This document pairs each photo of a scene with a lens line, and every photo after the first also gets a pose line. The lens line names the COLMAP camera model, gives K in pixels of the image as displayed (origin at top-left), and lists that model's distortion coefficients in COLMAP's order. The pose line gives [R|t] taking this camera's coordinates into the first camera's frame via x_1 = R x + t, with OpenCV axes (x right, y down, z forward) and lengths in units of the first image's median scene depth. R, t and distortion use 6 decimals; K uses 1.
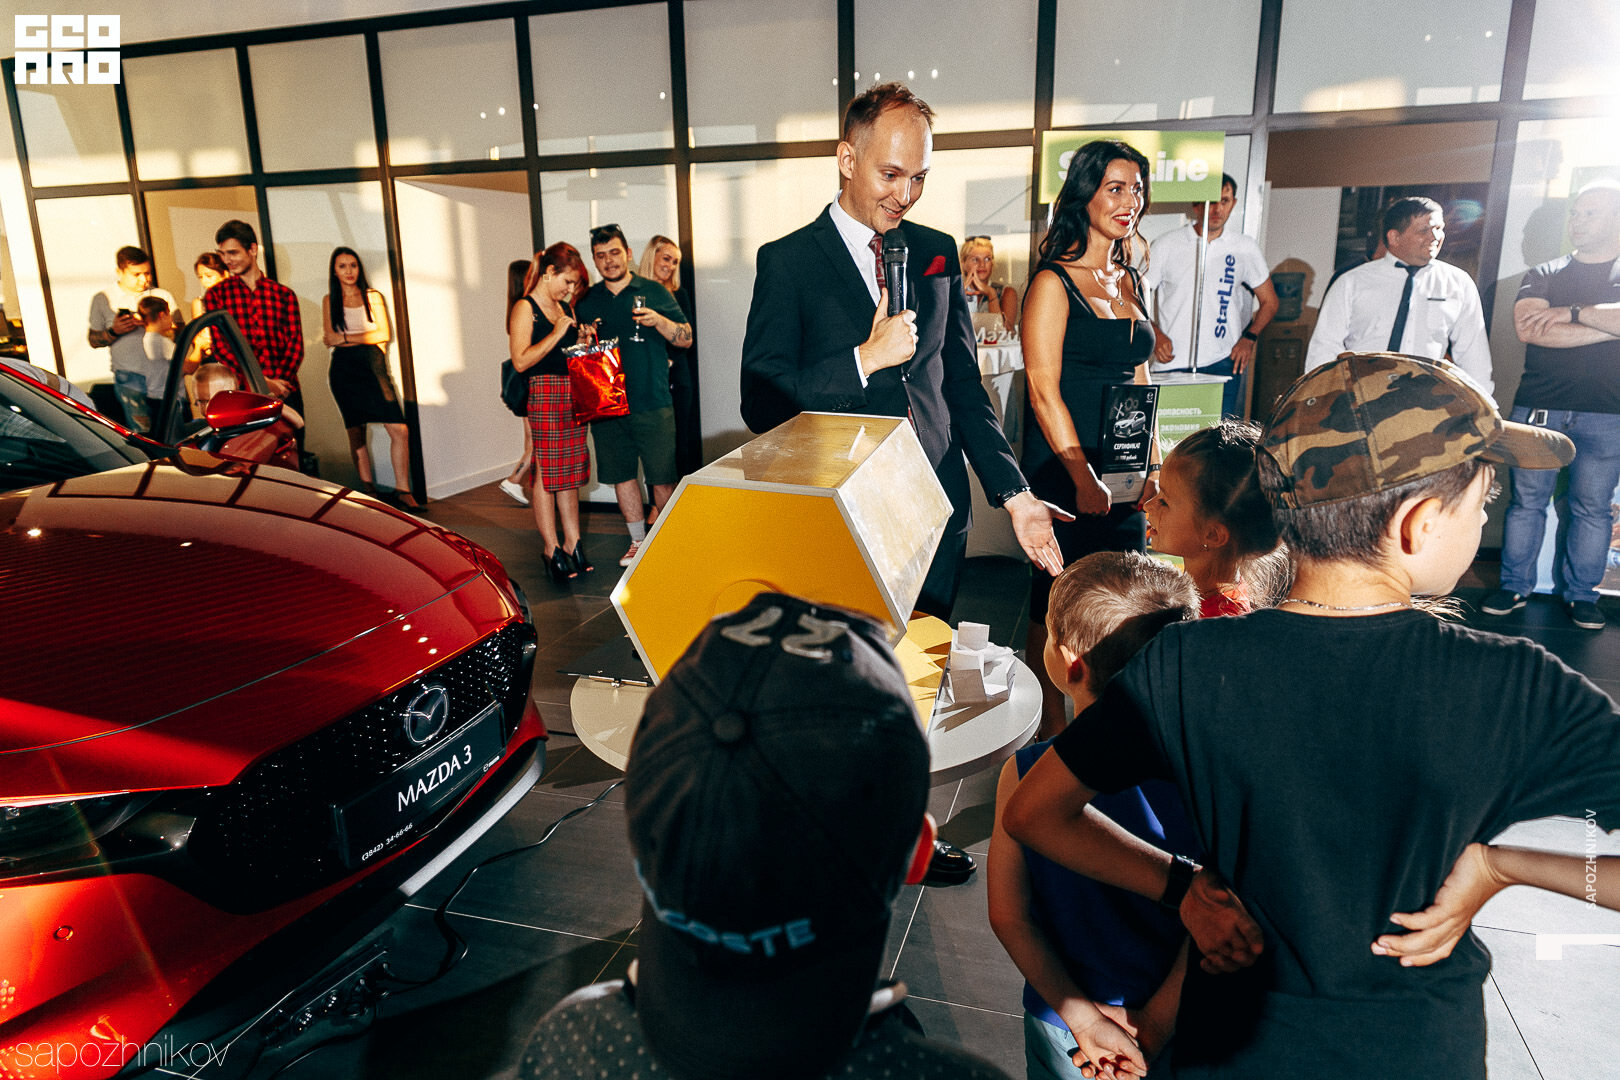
lens RADIAL K [[1067.3, 0, 804.2], [0, 1067.3, 542.1], [0, 0, 1]] dist [-0.000808, -0.000792]
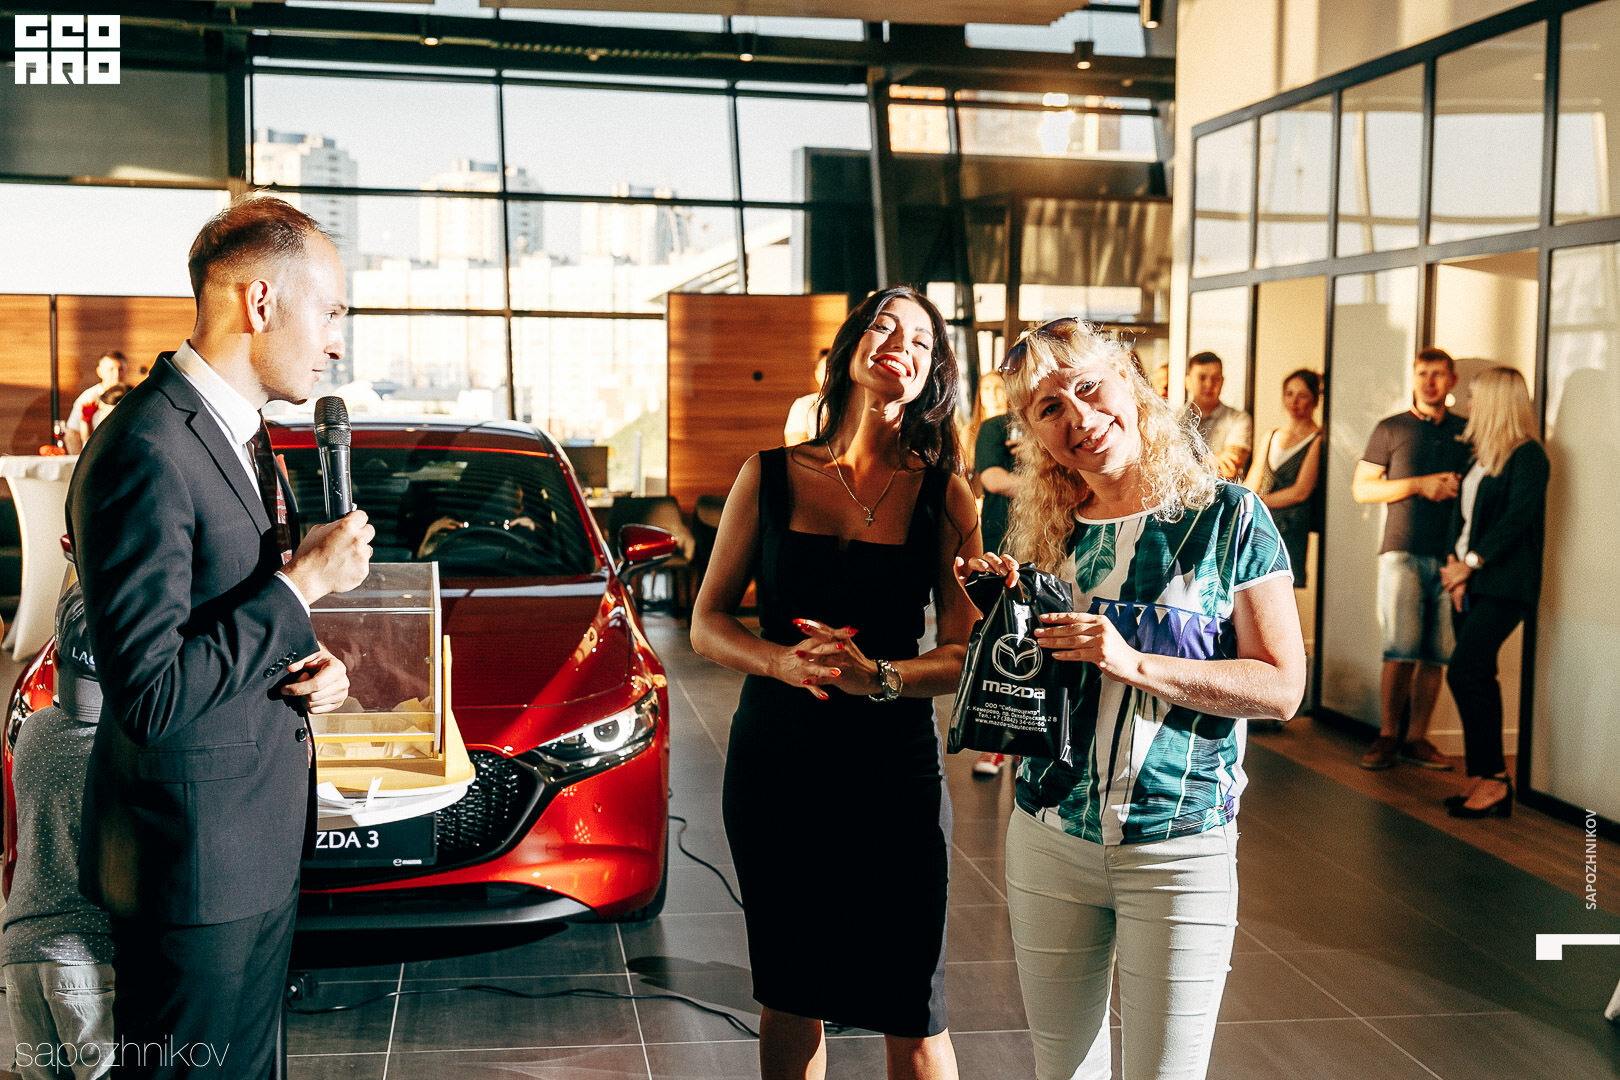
lens RADIAL K [[2085.1, 0, 808.9], [0, 2085.1, 547.8], [0, 0, 1]] dist [0.000525, -0.029066]
pose [[0.426841, 0.094373, -0.899389, 1.372606], [-0.231850, 0.972719, -0.007966, -0.143364], [0.874101, 0.211924, 0.437077, 0.272138]]
